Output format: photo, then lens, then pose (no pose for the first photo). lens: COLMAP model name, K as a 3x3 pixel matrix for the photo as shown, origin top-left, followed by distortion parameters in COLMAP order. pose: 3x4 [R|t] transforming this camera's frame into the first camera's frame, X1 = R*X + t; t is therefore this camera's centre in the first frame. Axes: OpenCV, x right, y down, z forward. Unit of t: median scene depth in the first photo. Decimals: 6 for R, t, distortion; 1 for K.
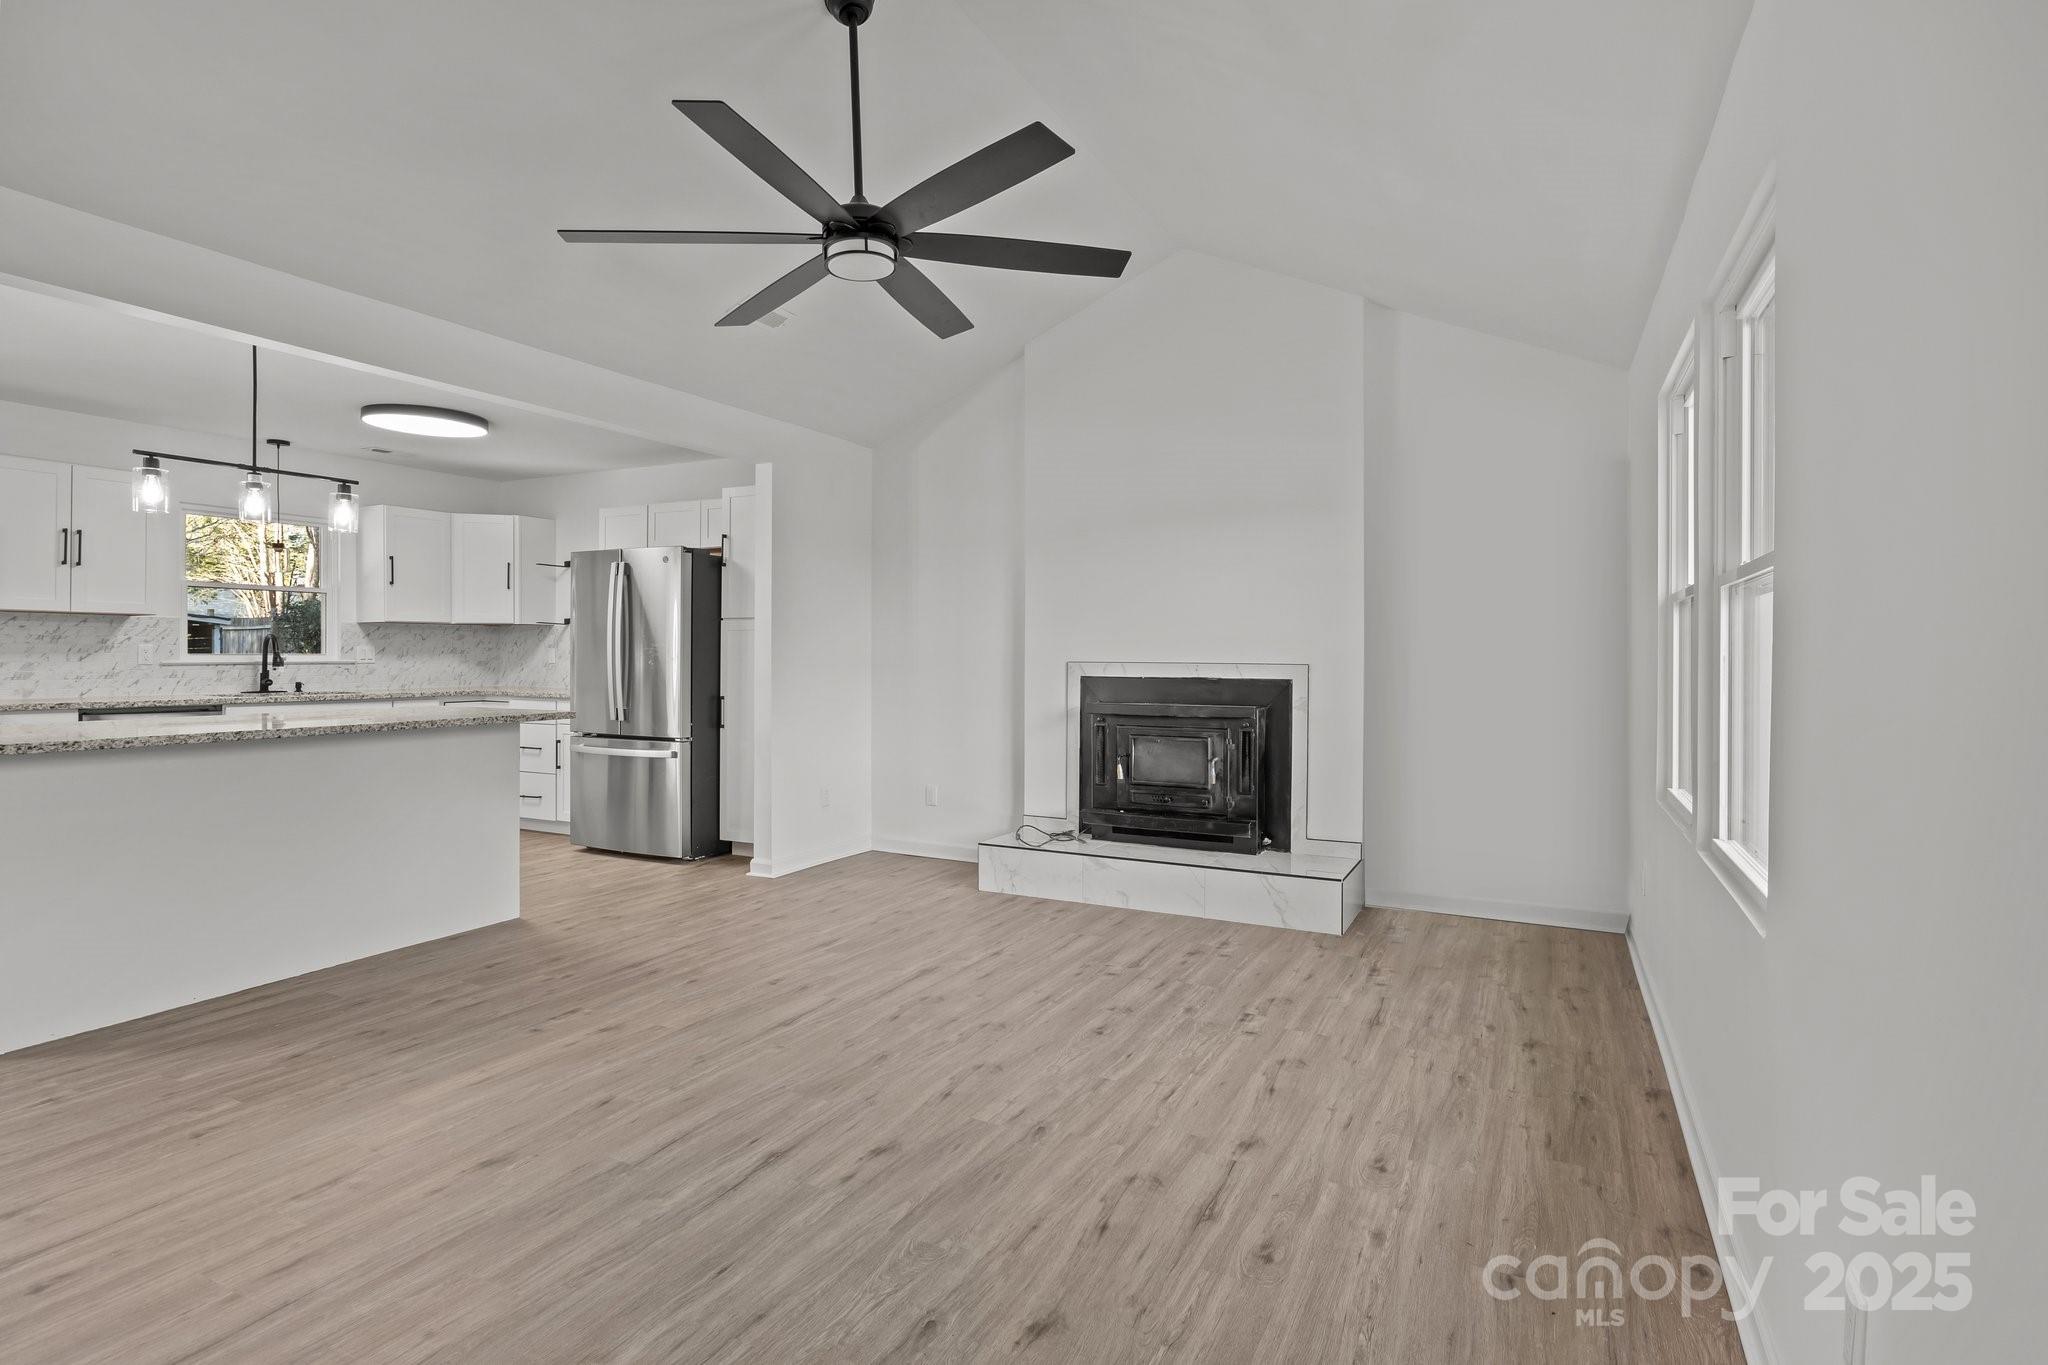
lens RADIAL K [[1014.3, 0, 1028.8], [0, 1014.3, 657.4], [0, 0, 1]] dist [-0.009871, -0.000129]
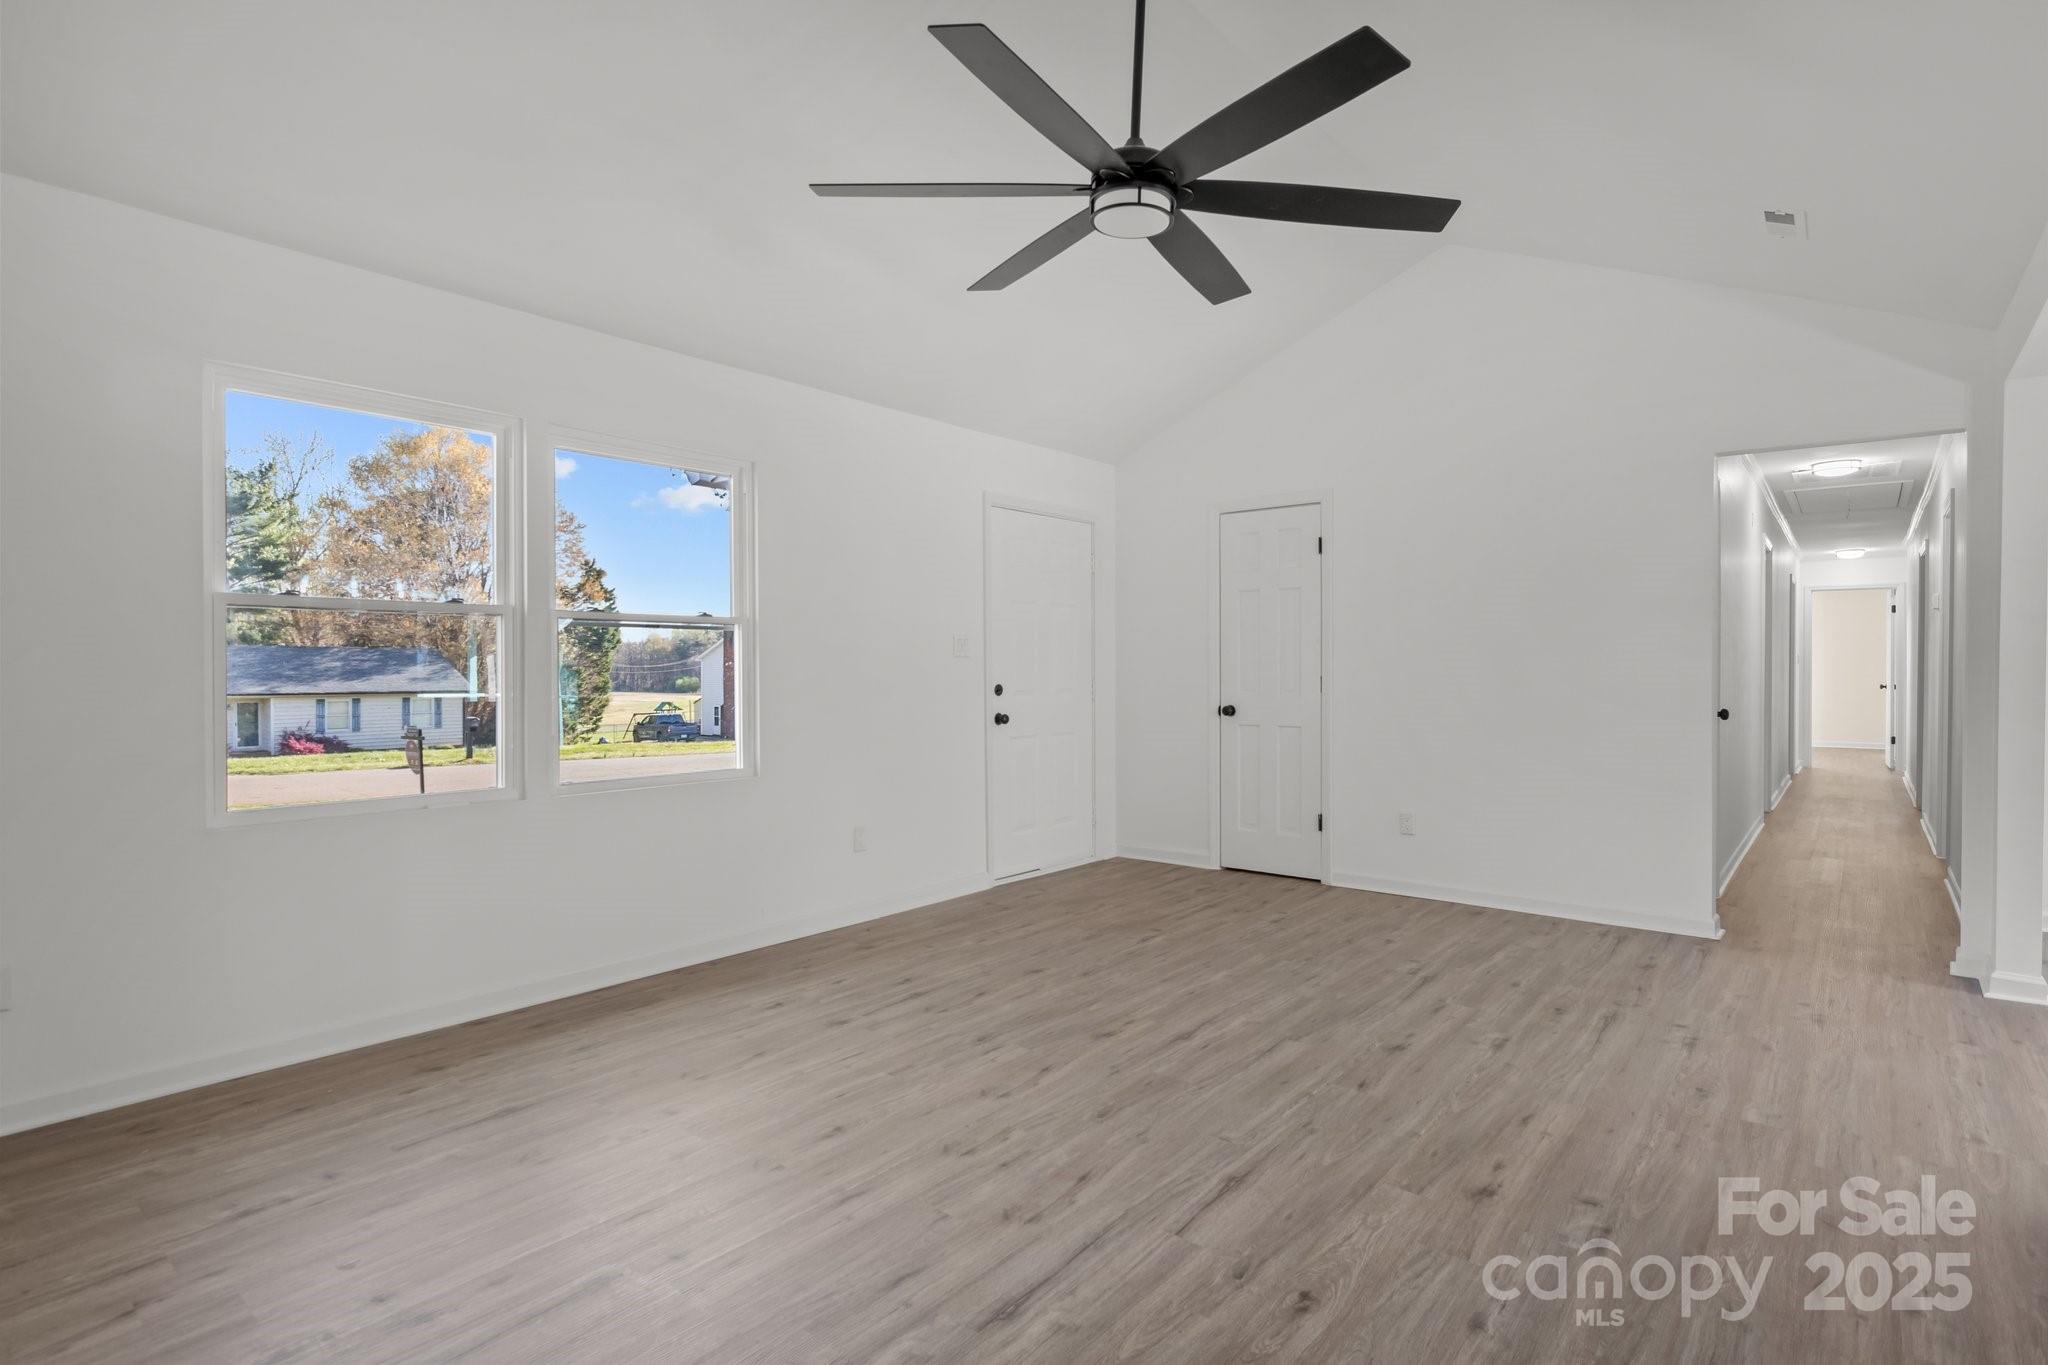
lens RADIAL K [[1014.3, 0, 1018.9], [0, 1014.3, 677.6], [0, 0, 1]] dist [-0.009871, -0.000129]
pose [[-0.971618, -0.006641, 0.236460, -0.220276], [-0.003128, 0.999879, 0.015228, -0.004381], [-0.236533, 0.014057, -0.971522, 1.473711]]
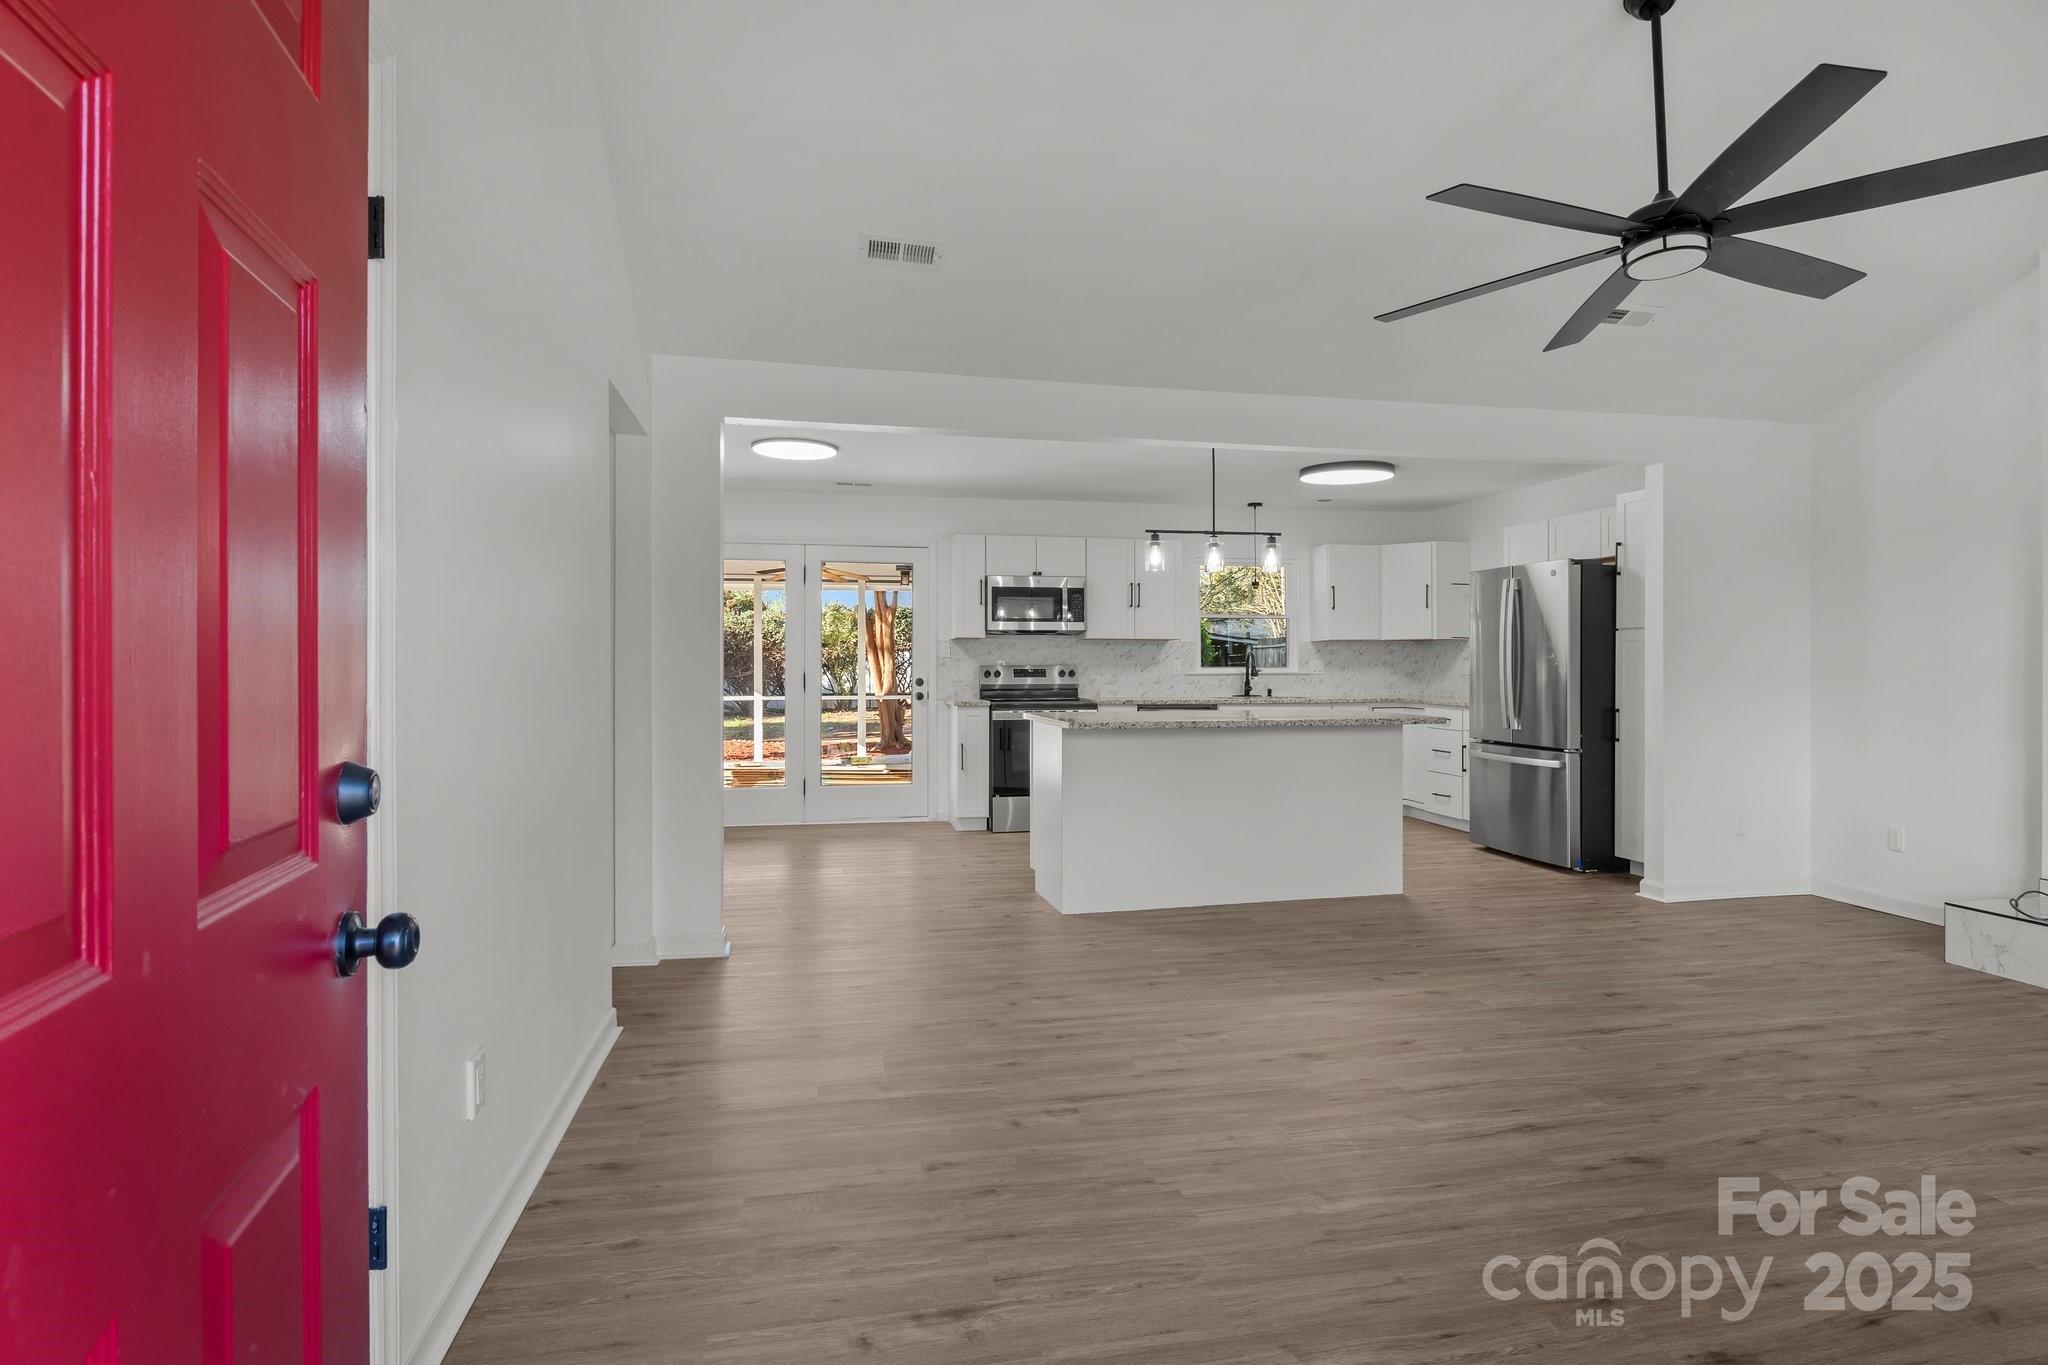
lens RADIAL K [[1014.3, 0, 1037.8], [0, 1014.3, 661.0], [0, 0, 1]] dist [-0.009871, -0.000129]
pose [[0.622888, -0.008420, -0.782266, 0.169117], [0.001655, 0.999954, -0.009445, 0.001783], [0.782309, 0.004589, 0.622873, -0.055526]]
